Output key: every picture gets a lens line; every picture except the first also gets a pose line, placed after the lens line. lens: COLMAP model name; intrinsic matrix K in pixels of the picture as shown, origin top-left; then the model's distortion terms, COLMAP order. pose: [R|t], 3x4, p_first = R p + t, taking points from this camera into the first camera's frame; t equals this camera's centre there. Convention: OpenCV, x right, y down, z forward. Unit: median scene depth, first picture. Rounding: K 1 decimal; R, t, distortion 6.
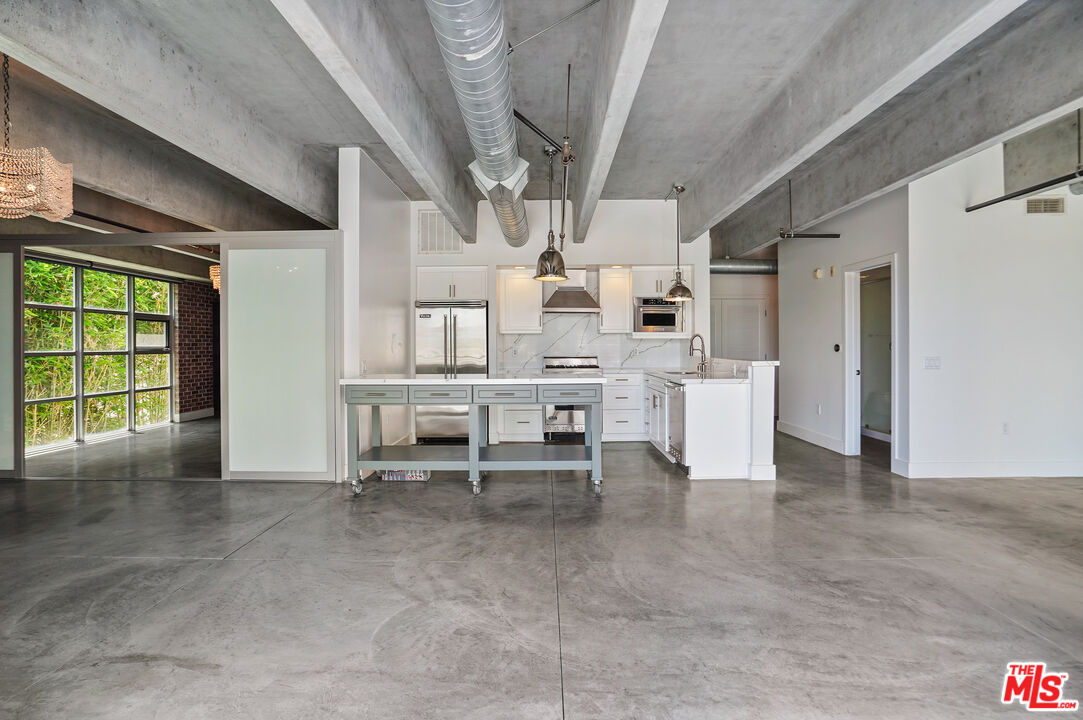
lens RADIAL K [[540.8, 0, 545.3], [0, 540.8, 344.5], [0, 0, 1]] dist [-0.018973, 0.000564]
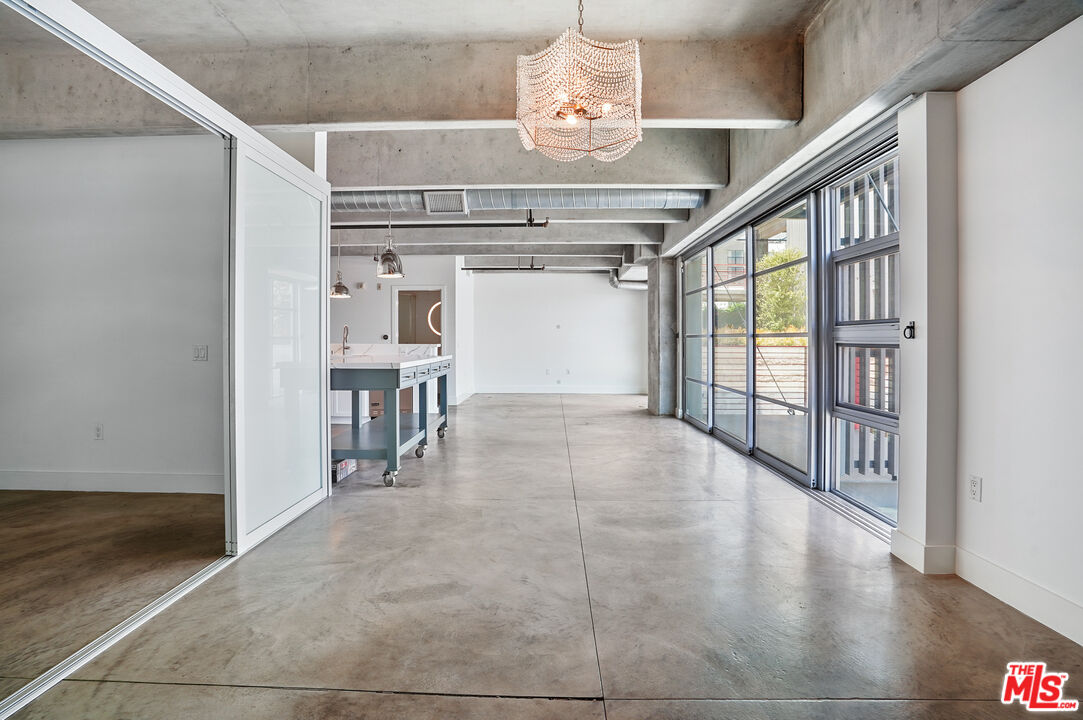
lens RADIAL K [[526.1, 0, 486.6], [0, 526.1, 335.0], [0, 0, 1]] dist [0.001163, 0.000204]
pose [[0.114916, 0.013356, 0.993285, -1.167466], [-0.002705, 0.999910, -0.013132, 0.023537], [-0.993372, -0.001177, 0.114942, 0.674468]]
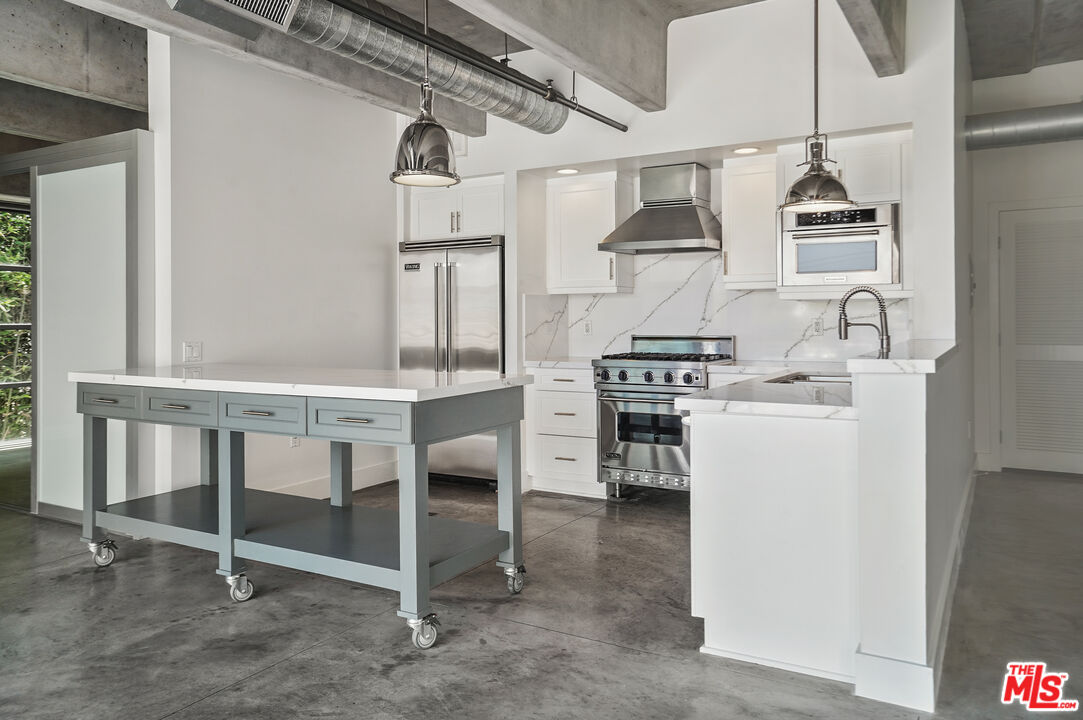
lens RADIAL K [[787.0, 0, 541.5], [0, 787.0, 309.8], [0, 0, 1]] dist [0.037145, 0.000881]
pose [[0.863331, -0.005112, -0.504613, 0.476268], [0.002468, 0.999980, -0.005907, 0.000852], [0.504633, 0.003854, 0.863326, 0.446460]]
